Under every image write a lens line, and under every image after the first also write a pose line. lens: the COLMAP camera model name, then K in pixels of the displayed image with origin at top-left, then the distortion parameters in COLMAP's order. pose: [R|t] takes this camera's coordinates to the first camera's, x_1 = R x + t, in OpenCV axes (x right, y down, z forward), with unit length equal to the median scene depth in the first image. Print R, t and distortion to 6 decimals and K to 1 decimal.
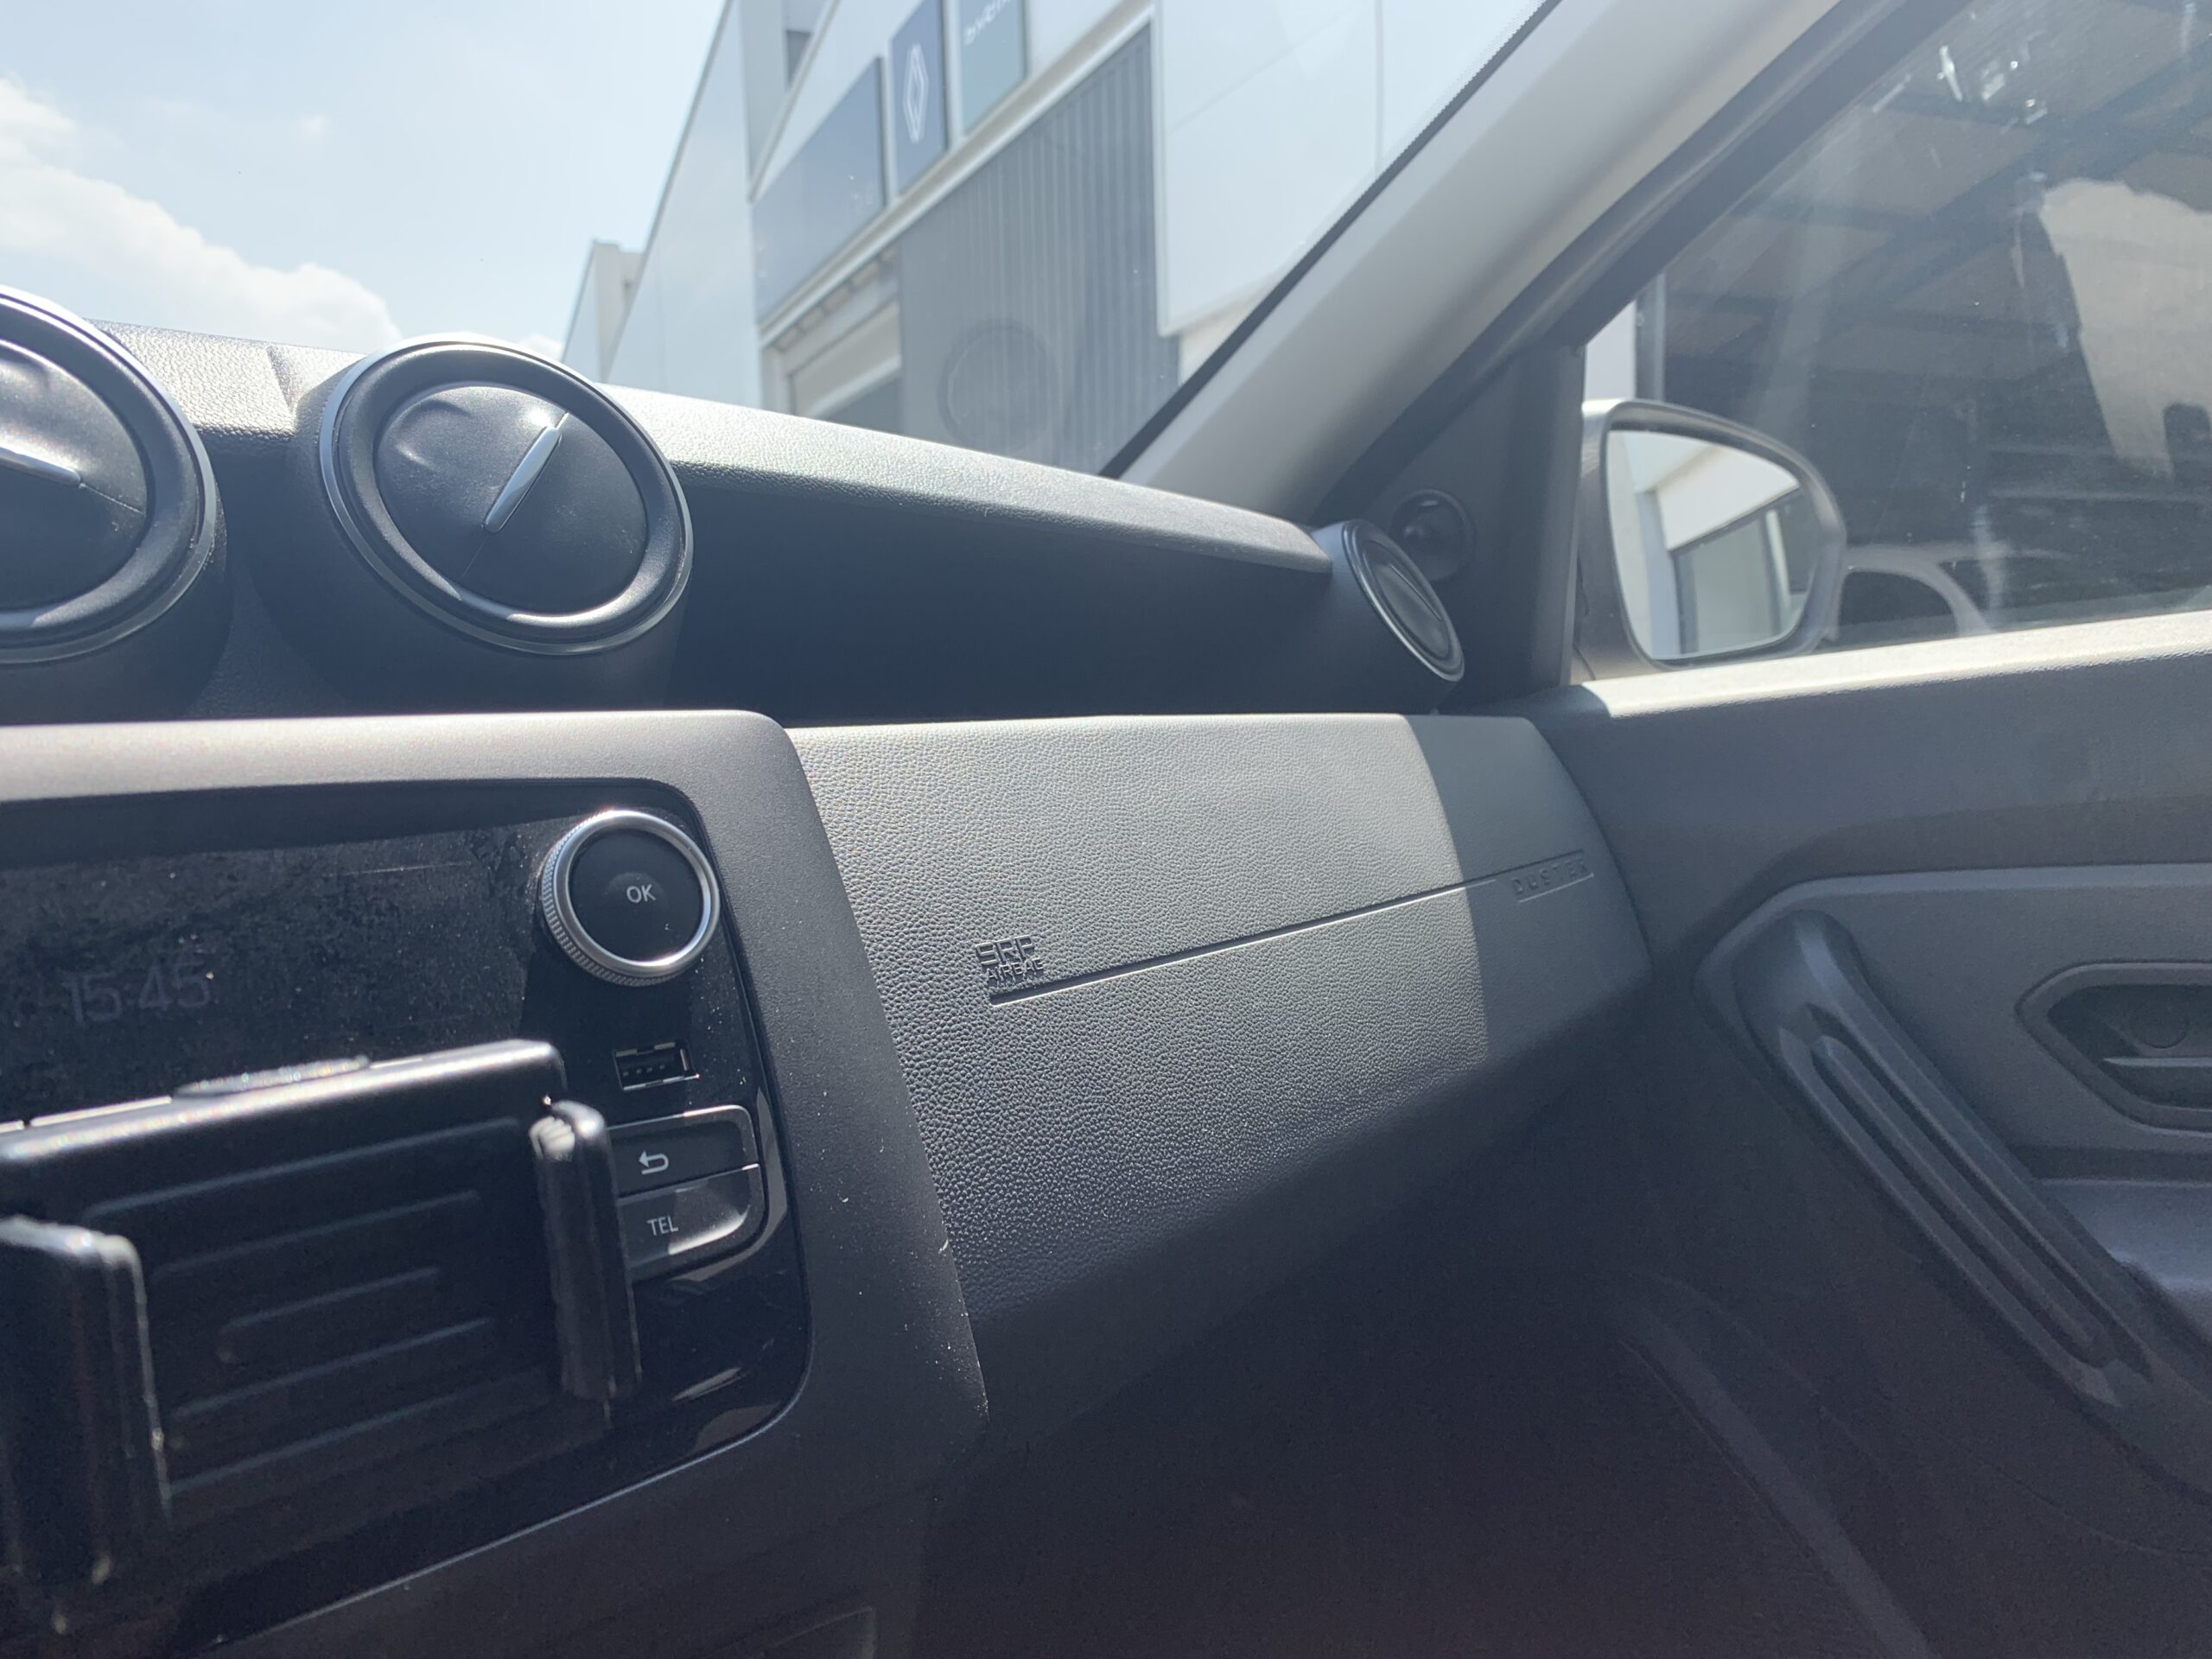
lens RADIAL K [[1754.8, 0, 1106.0], [0, 1754.8, 829.5], [0, 0, 1]] dist [0.076481, -0.096174]
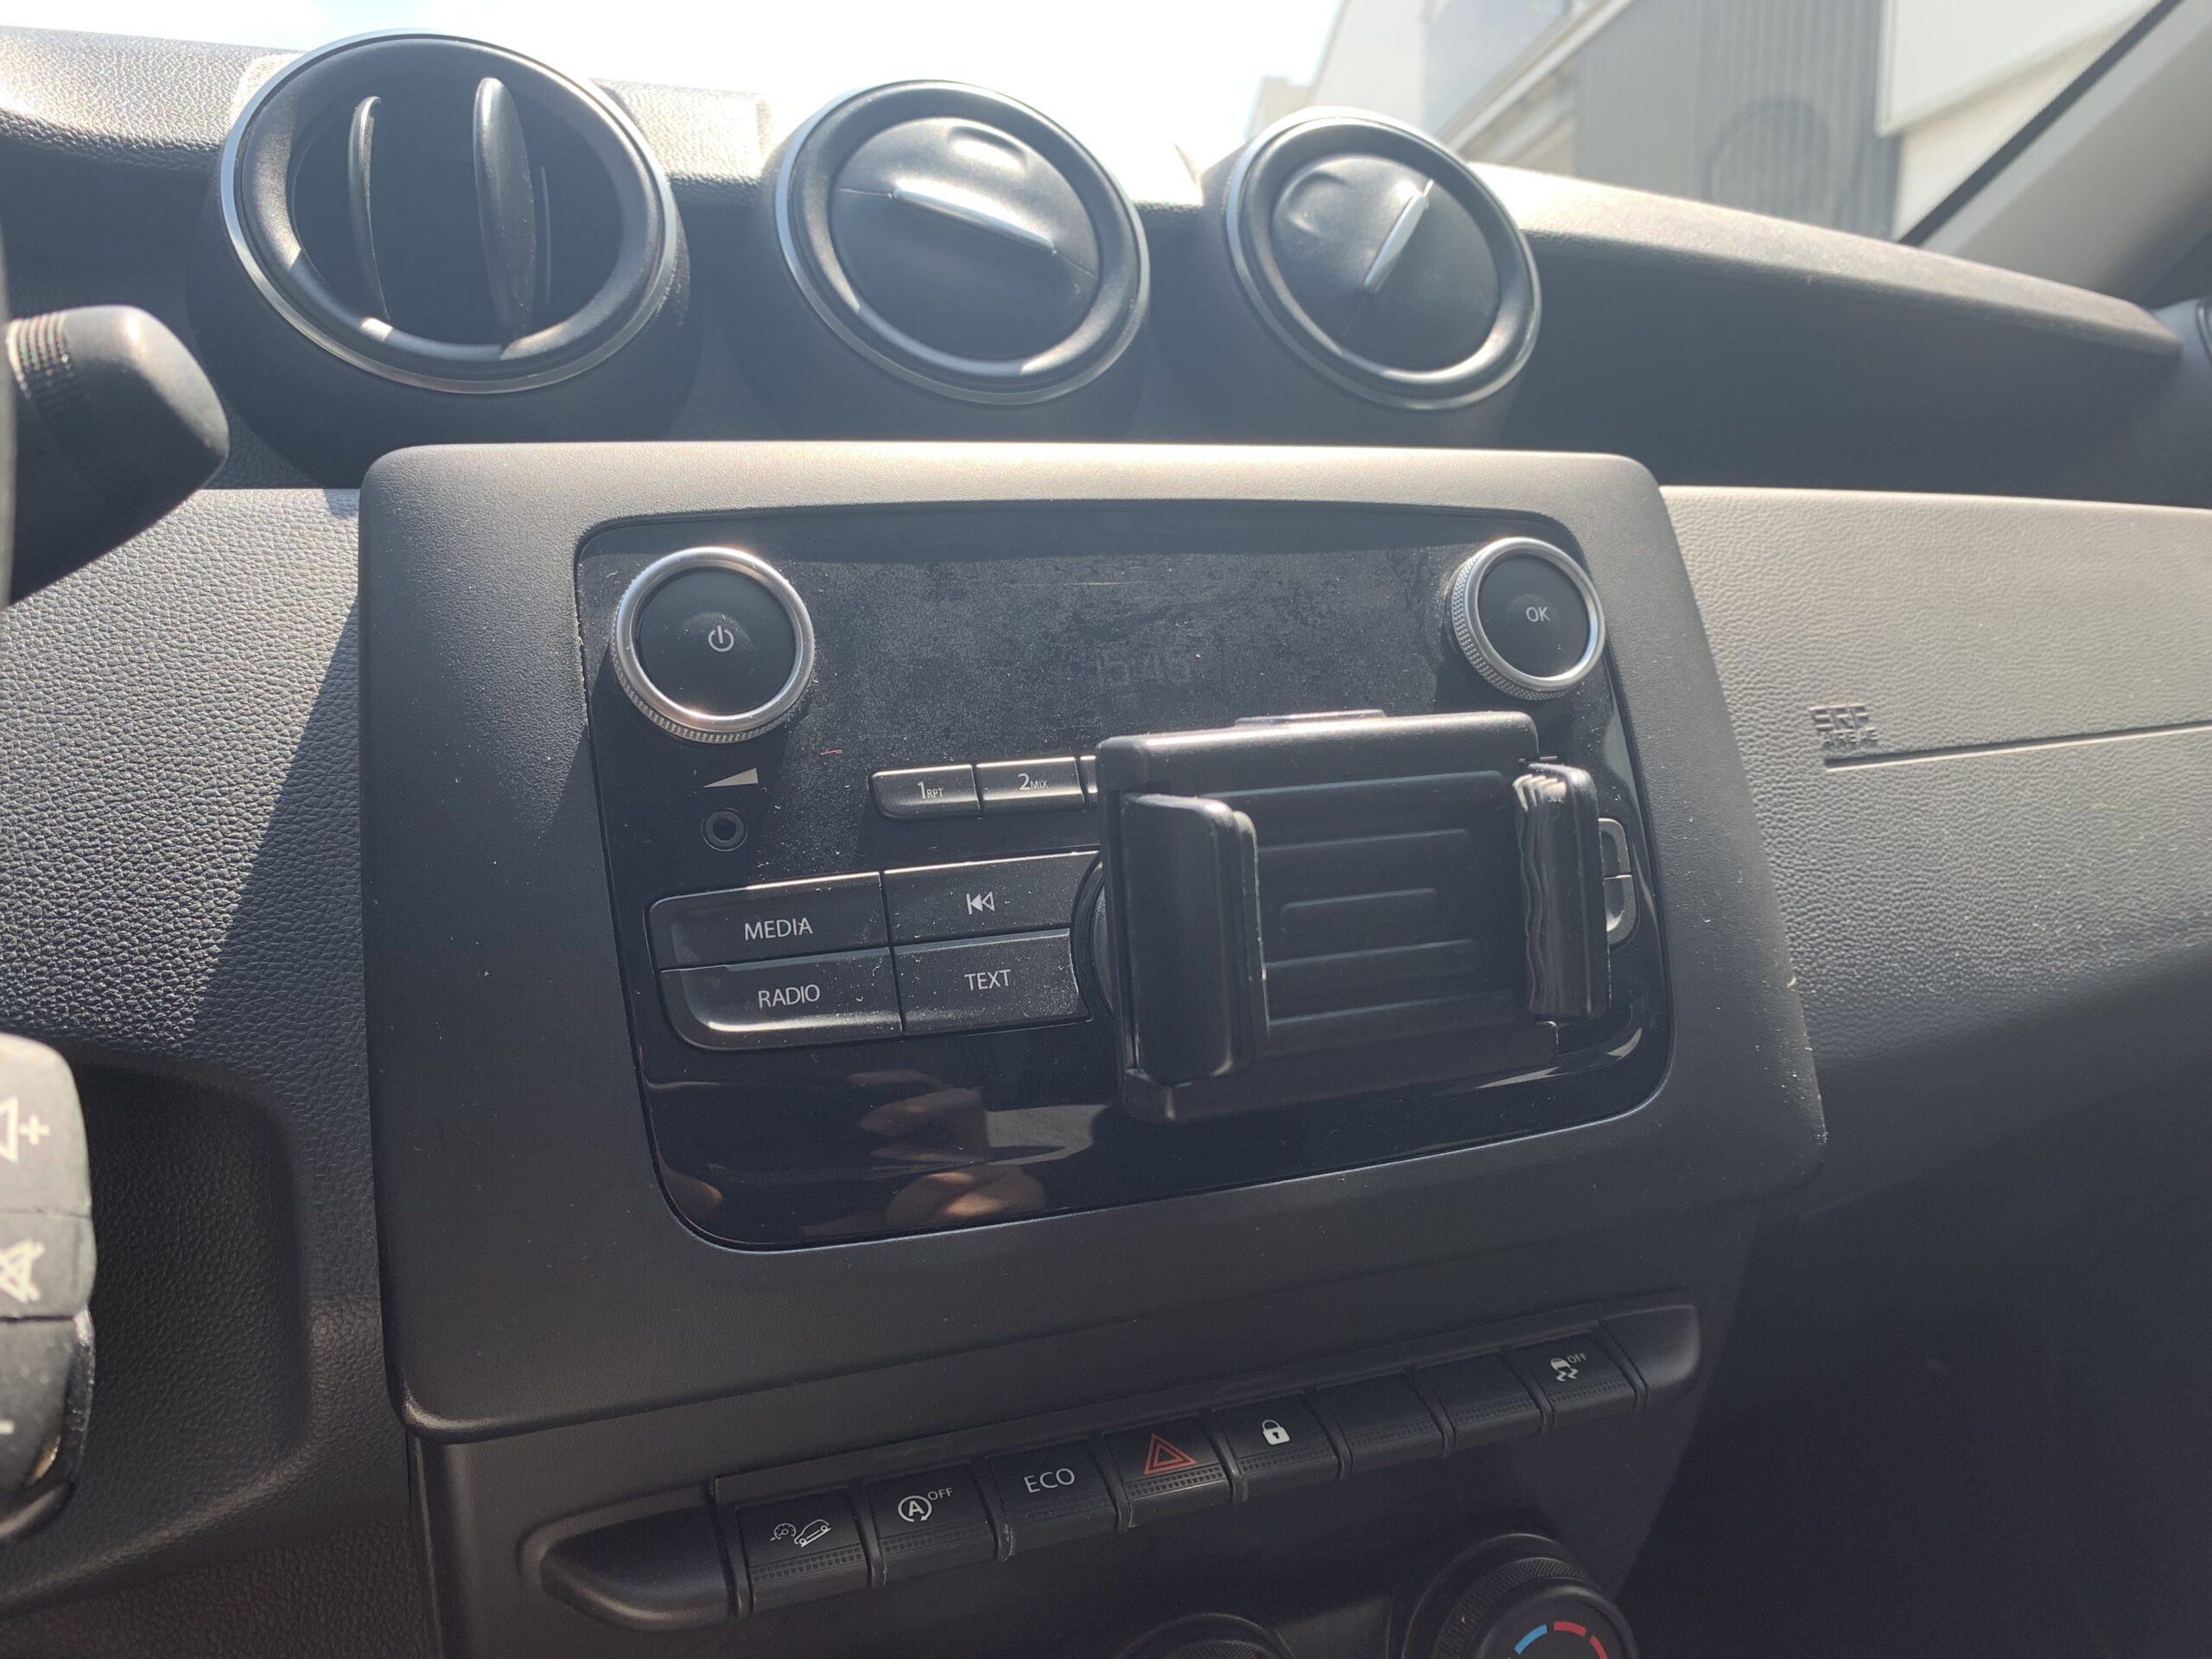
lens RADIAL K [[1754.8, 0, 1106.0], [0, 1754.8, 829.5], [0, 0, 1]] dist [0.076481, -0.096174]
pose [[0.936323, 0.078131, -0.342338, -0.114456], [-0.047780, 0.994212, 0.096223, 0.065570], [0.347875, -0.073739, 0.934637, -0.089653]]
